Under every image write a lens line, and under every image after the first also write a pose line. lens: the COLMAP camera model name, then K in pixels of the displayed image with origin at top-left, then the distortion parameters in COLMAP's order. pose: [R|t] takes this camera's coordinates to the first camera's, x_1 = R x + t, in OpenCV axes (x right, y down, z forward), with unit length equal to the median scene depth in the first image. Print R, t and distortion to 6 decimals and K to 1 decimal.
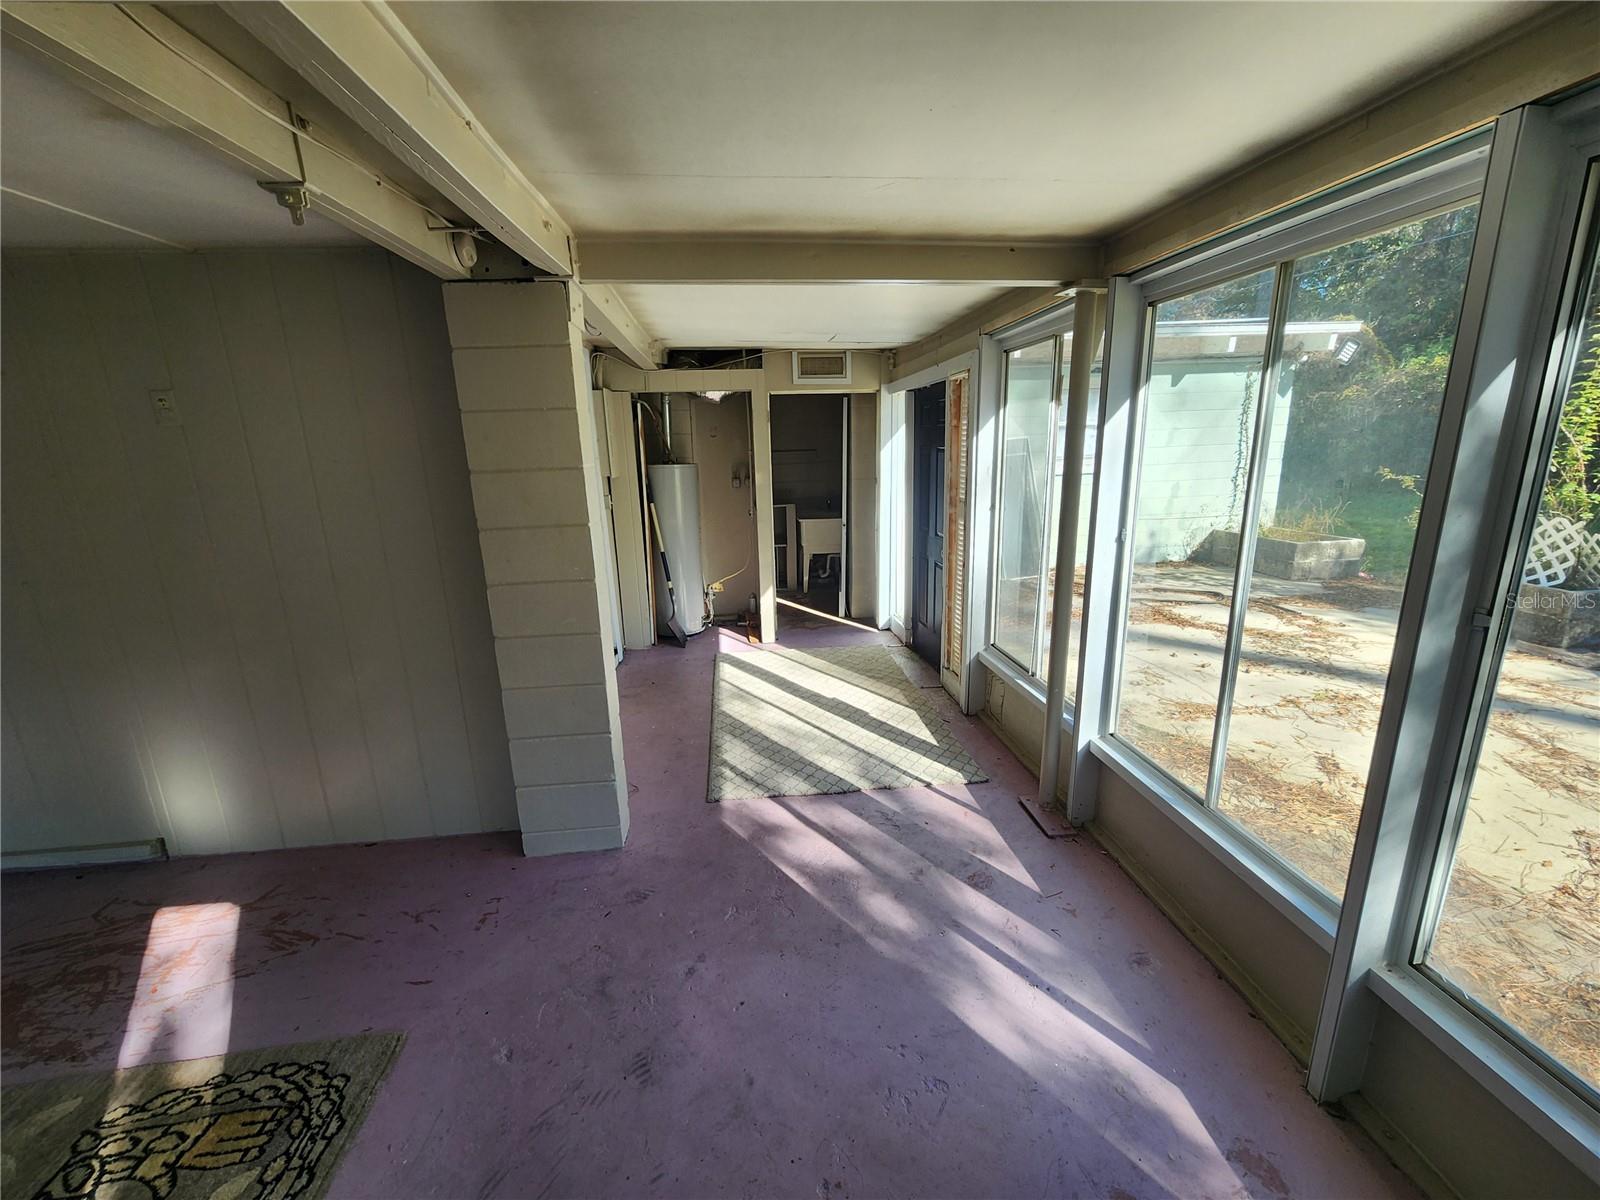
lens RADIAL K [[652.1, 0, 800.0], [0, 652.1, 600.0], [0, 0, 1]] dist [0.009456, 0.000246]
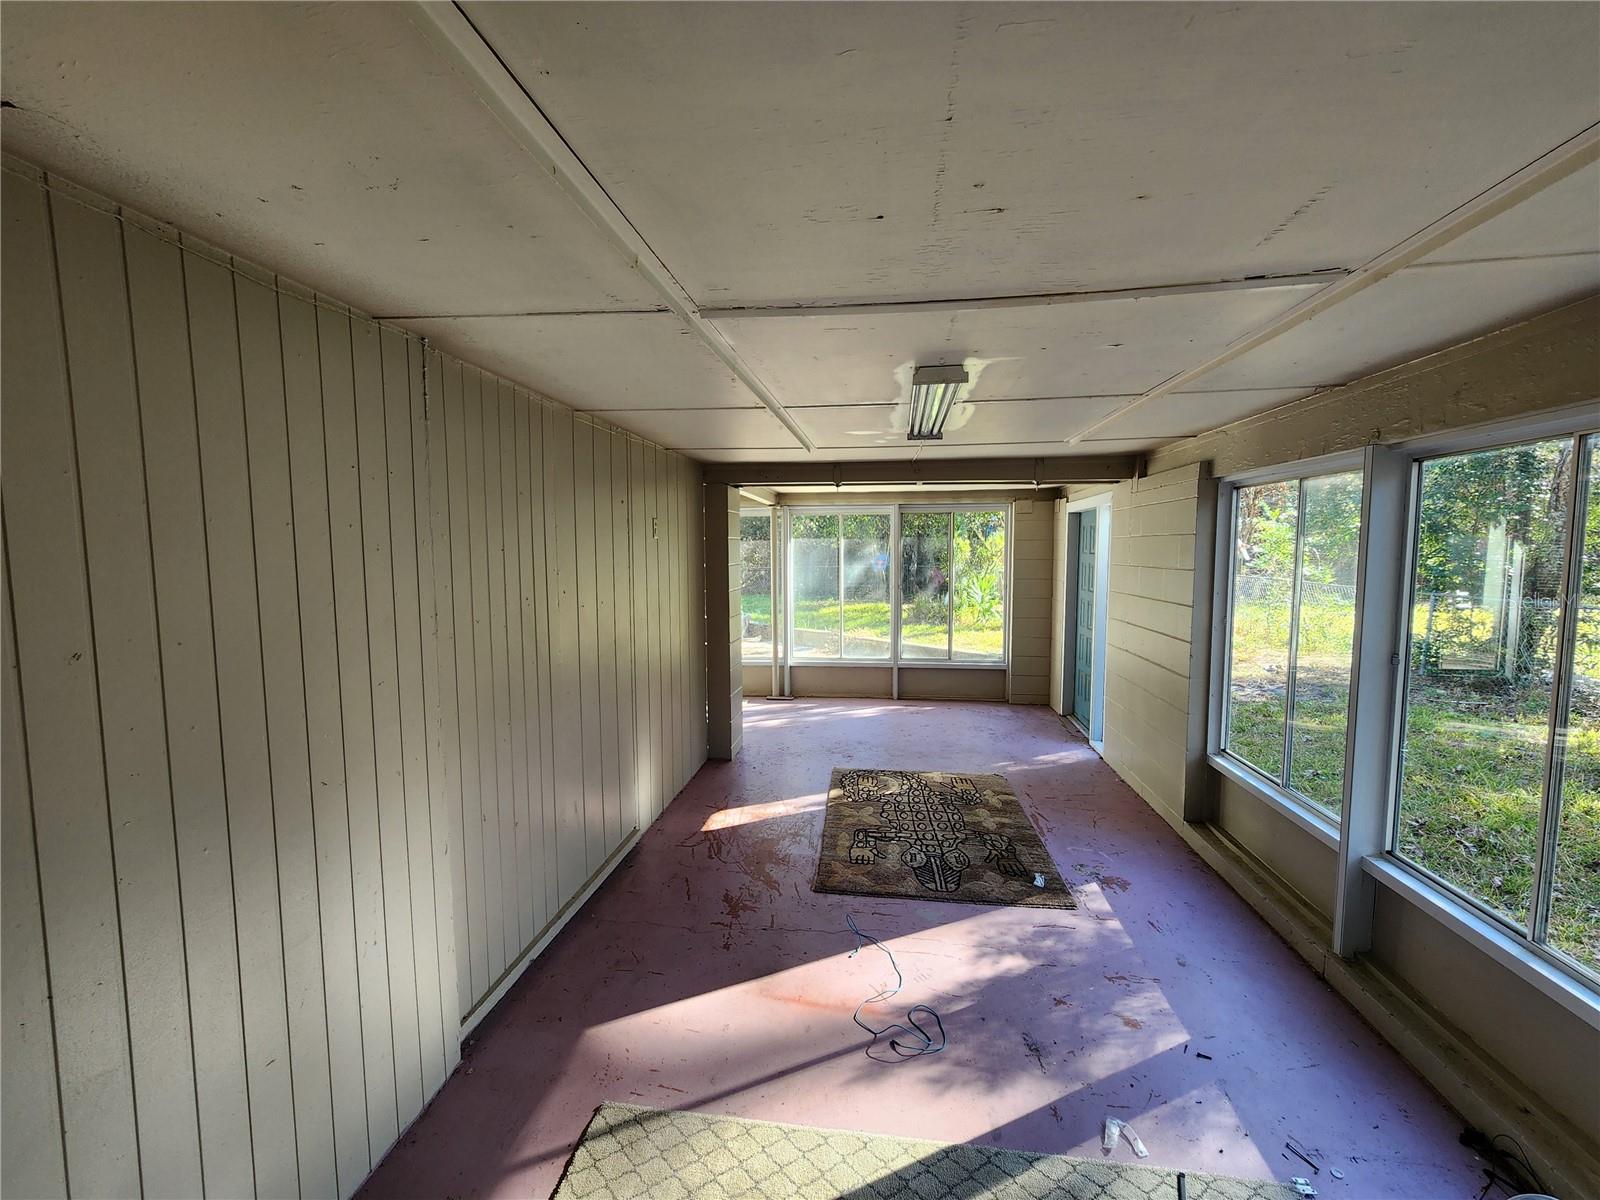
lens RADIAL K [[652.1, 0, 800.0], [0, 652.1, 600.0], [0, 0, 1]] dist [0.009456, 0.000246]
pose [[0.243294, -0.057725, 0.968233, -2.411983], [0.228229, 0.973607, 0.000697, -0.020625], [-0.942719, 0.220809, 0.250047, 0.261836]]
